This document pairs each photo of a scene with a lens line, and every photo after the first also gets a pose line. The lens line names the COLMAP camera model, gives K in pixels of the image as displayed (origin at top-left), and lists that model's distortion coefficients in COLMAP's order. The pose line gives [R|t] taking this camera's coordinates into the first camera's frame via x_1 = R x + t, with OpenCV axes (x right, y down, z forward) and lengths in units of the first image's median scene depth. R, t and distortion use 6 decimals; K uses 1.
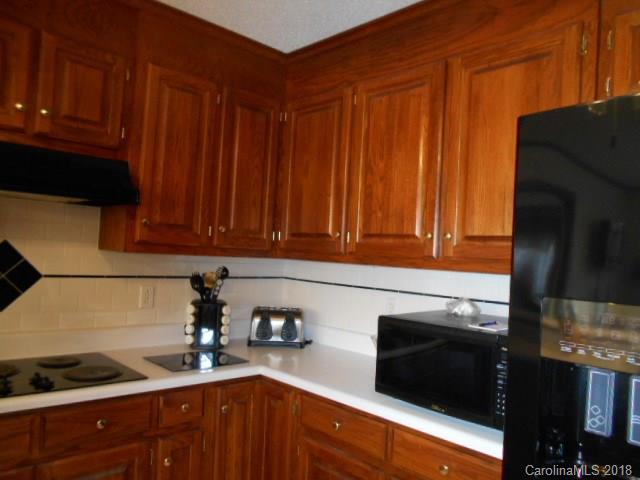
lens RADIAL K [[493.2, 0, 308.3], [0, 493.2, 241.5], [0, 0, 1]] dist [-0.034535, 0.053727]
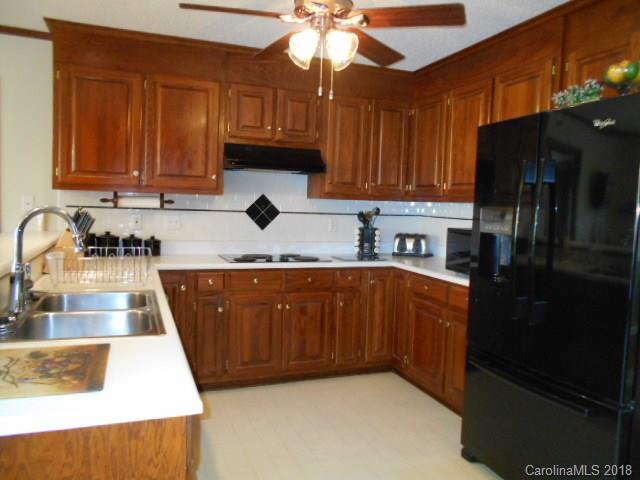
lens RADIAL K [[493.2, 0, 317.9], [0, 493.2, 241.6], [0, 0, 1]] dist [-0.034535, 0.053727]
pose [[0.924755, 0.004385, -0.380538, 0.329511], [0.026722, 0.996717, 0.076424, 0.040387], [0.379624, -0.080842, 0.921602, -0.734093]]
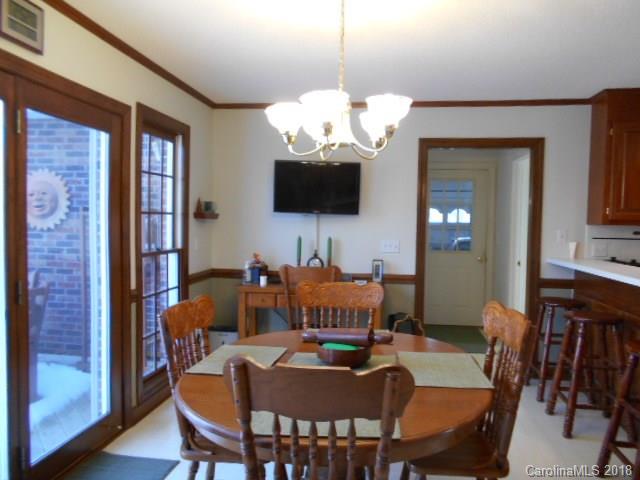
lens RADIAL K [[493.2, 0, 313.8], [0, 493.2, 246.4], [0, 0, 1]] dist [-0.034535, 0.053727]
pose [[0.636145, -0.011655, -0.771482, -0.273175], [0.040684, 0.999002, 0.018455, -0.025162], [0.770496, -0.043127, 0.635984, -1.670967]]
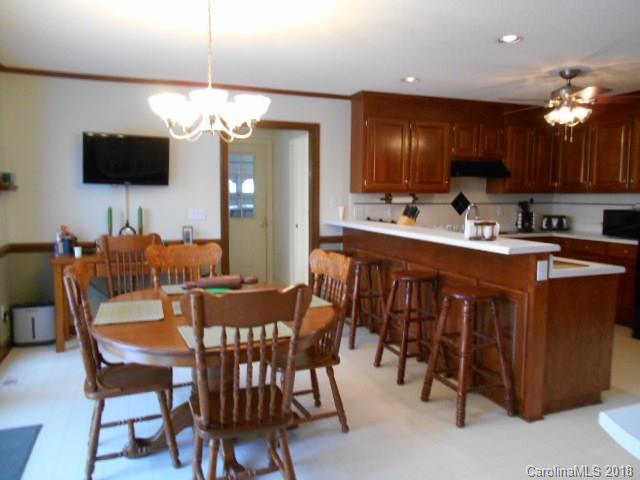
lens RADIAL K [[493.2, 0, 313.4], [0, 493.2, 236.8], [0, 0, 1]] dist [-0.034535, 0.053727]
pose [[0.923162, -0.020818, -0.383846, -0.289424], [0.057602, 0.994750, 0.084585, -0.033129], [0.380070, -0.100196, 0.919515, -2.036063]]
